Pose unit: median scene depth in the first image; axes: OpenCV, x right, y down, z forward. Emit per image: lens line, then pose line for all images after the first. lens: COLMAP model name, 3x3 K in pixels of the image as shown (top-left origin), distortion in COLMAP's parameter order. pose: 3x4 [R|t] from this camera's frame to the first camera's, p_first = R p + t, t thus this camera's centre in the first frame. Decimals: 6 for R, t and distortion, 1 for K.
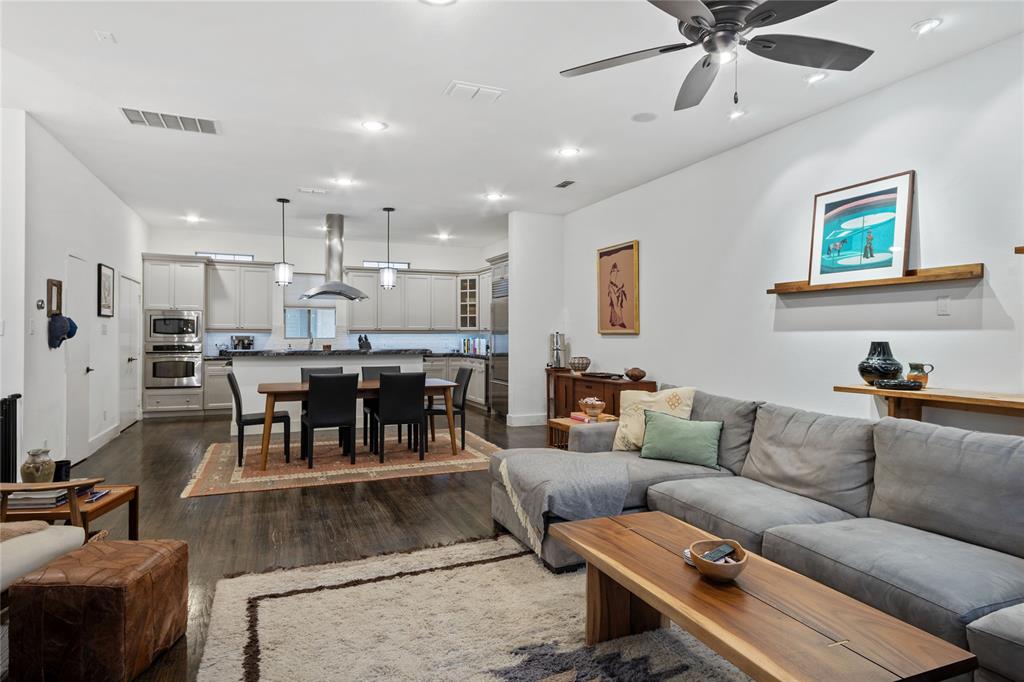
lens RADIAL K [[584.6, 0, 511.2], [0, 584.6, 329.3], [0, 0, 1]] dist [0.025633, -0.000099]
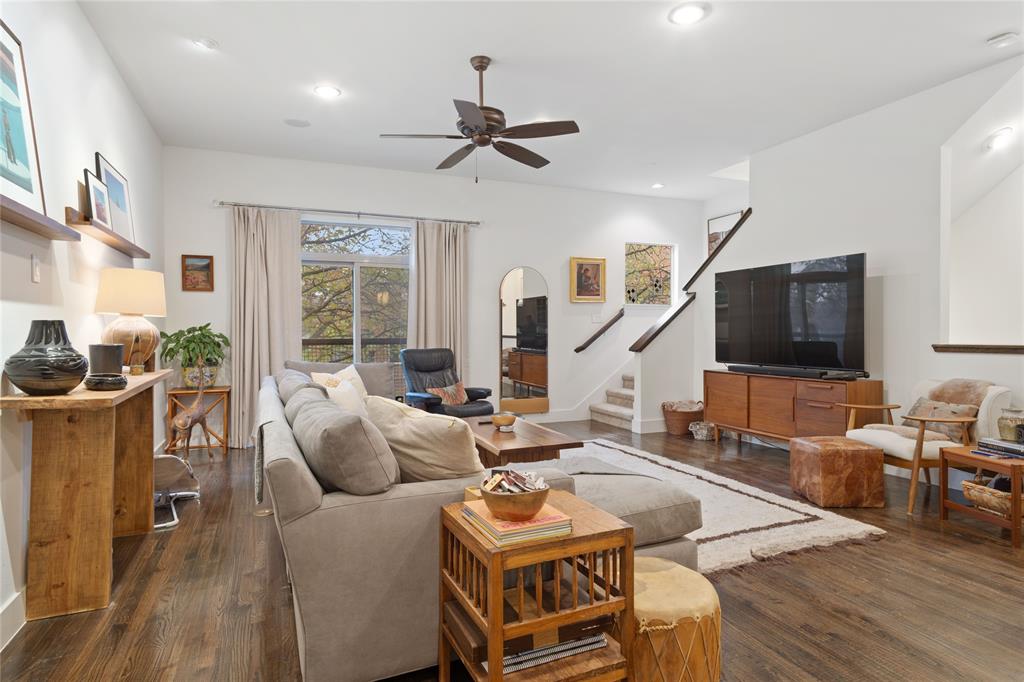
lens RADIAL K [[564.0, 0, 509.9], [0, 564.0, 329.3], [0, 0, 1]] dist [0.017568, 0.000514]
pose [[-0.999997, 0.002321, 0.000855, 0.077961], [0.002314, 0.999969, -0.007588, 0.016695], [-0.000872, -0.007586, -0.999971, 0.744385]]
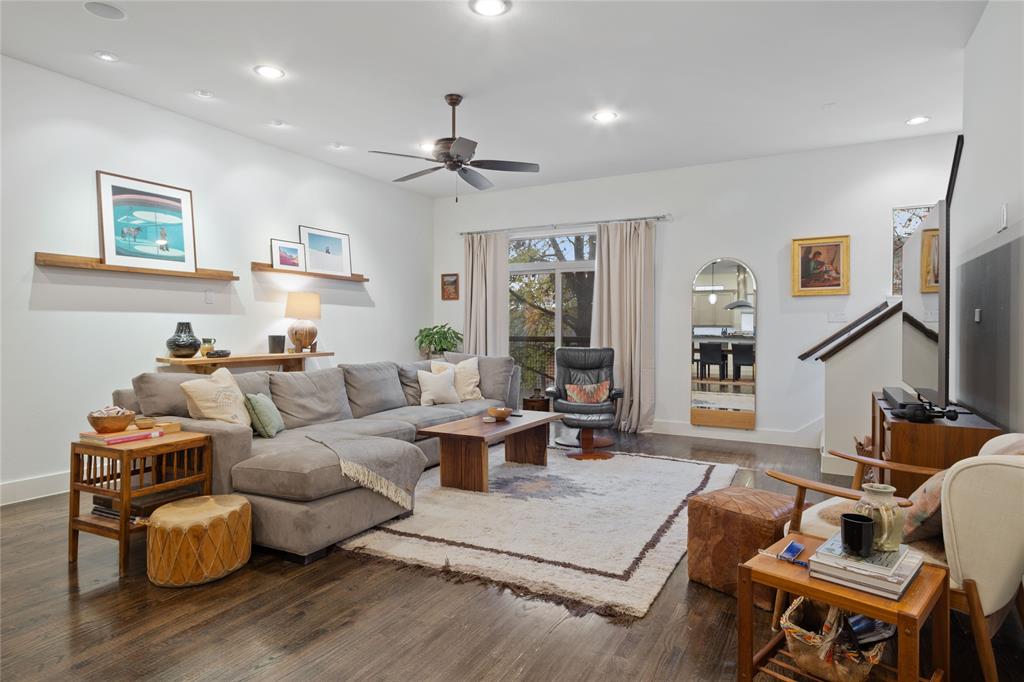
lens RADIAL K [[577.3, 0, 514.6], [0, 577.3, 325.0], [0, 0, 1]] dist [0.016551, -0.001407]
pose [[-0.629157, 0.000024, 0.777278, -0.356749], [-0.011495, 0.999890, -0.009335, 0.014256], [-0.777193, -0.014808, -0.629088, 0.583032]]
